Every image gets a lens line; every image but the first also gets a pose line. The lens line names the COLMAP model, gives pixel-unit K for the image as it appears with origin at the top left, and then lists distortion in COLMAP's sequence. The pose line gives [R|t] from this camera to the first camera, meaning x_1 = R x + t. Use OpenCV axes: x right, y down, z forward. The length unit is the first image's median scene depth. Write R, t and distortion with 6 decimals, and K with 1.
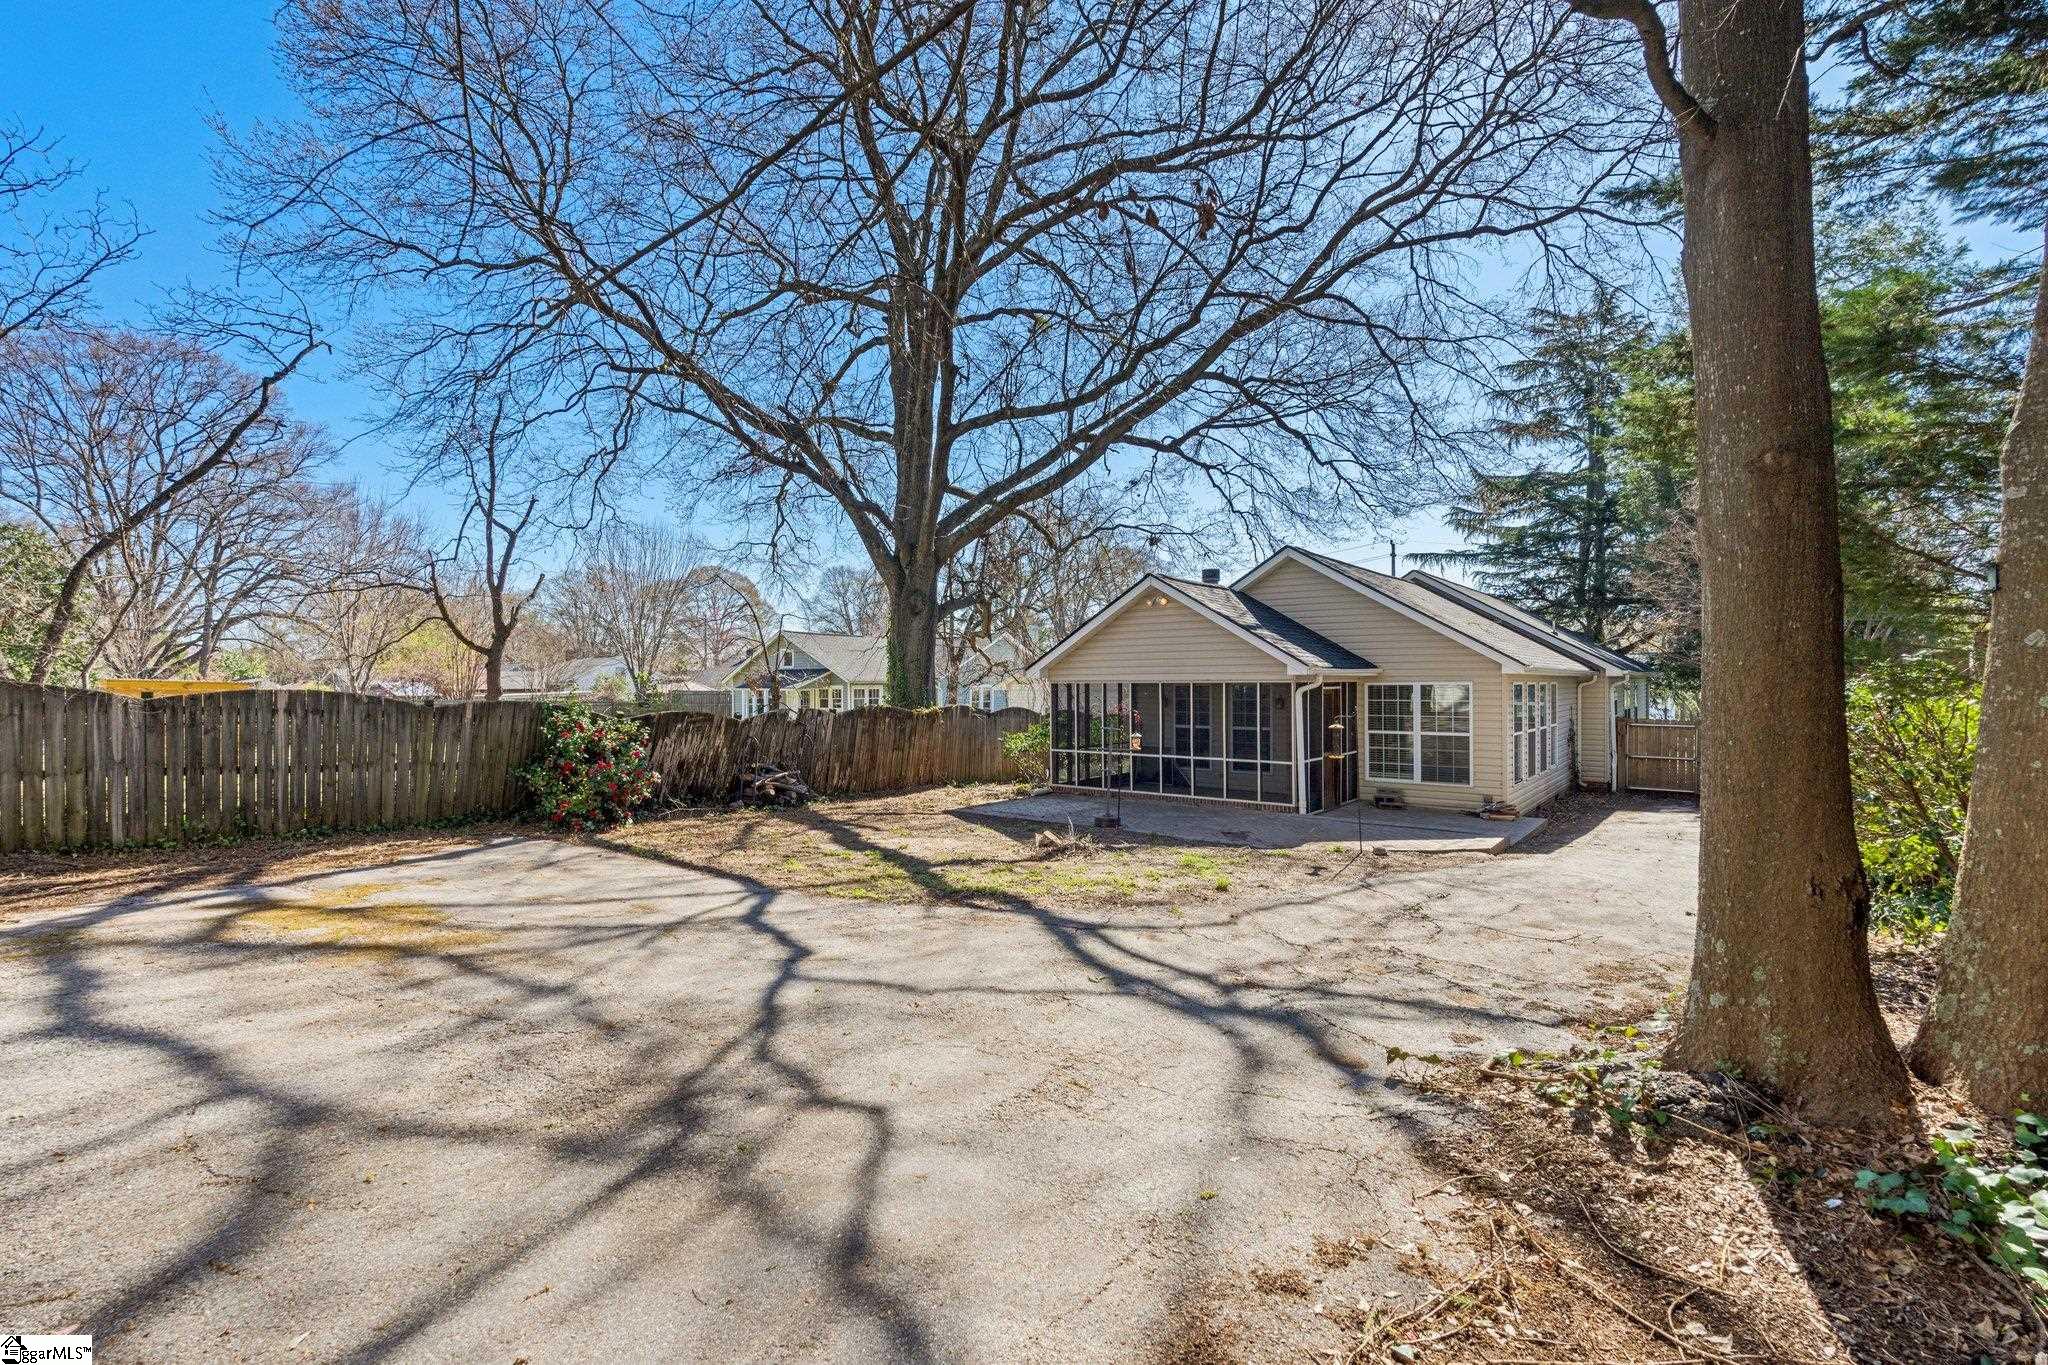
lens RADIAL K [[897.6, 0, 1024.0], [0, 897.6, 682.5], [0, 0, 1]] dist [-0.005666, 0.000226]
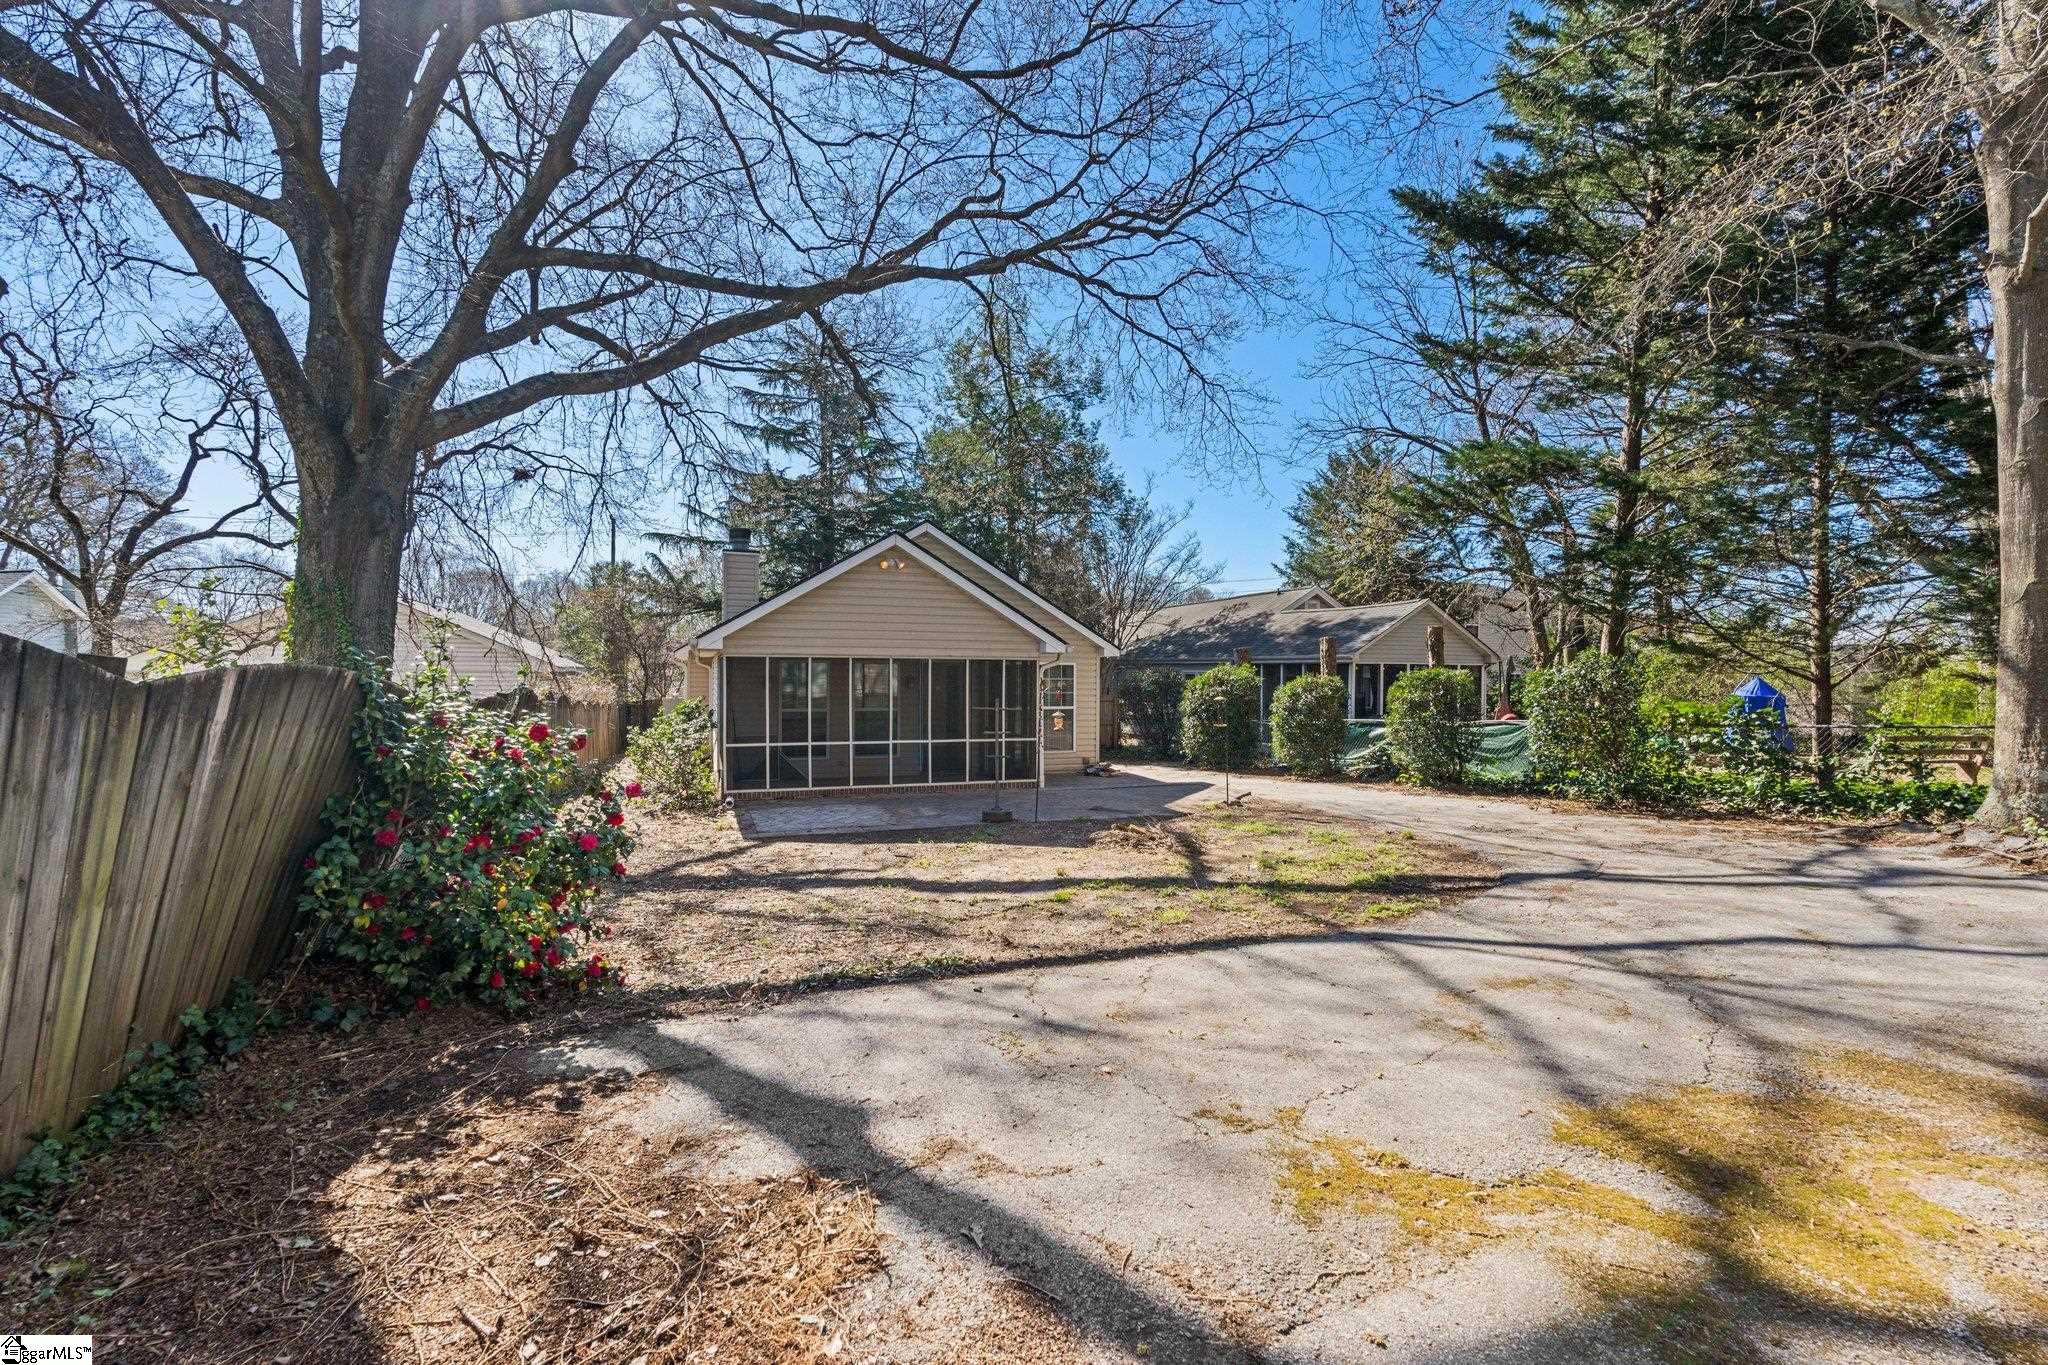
lens RADIAL K [[897.6, 0, 1024.0], [0, 897.6, 682.5], [0, 0, 1]] dist [-0.005666, 0.000226]
pose [[0.685687, -0.014188, 0.727758, -0.295123], [-0.001862, 0.999773, 0.021246, 0.003467], [-0.727894, -0.015923, 0.685505, 0.227581]]
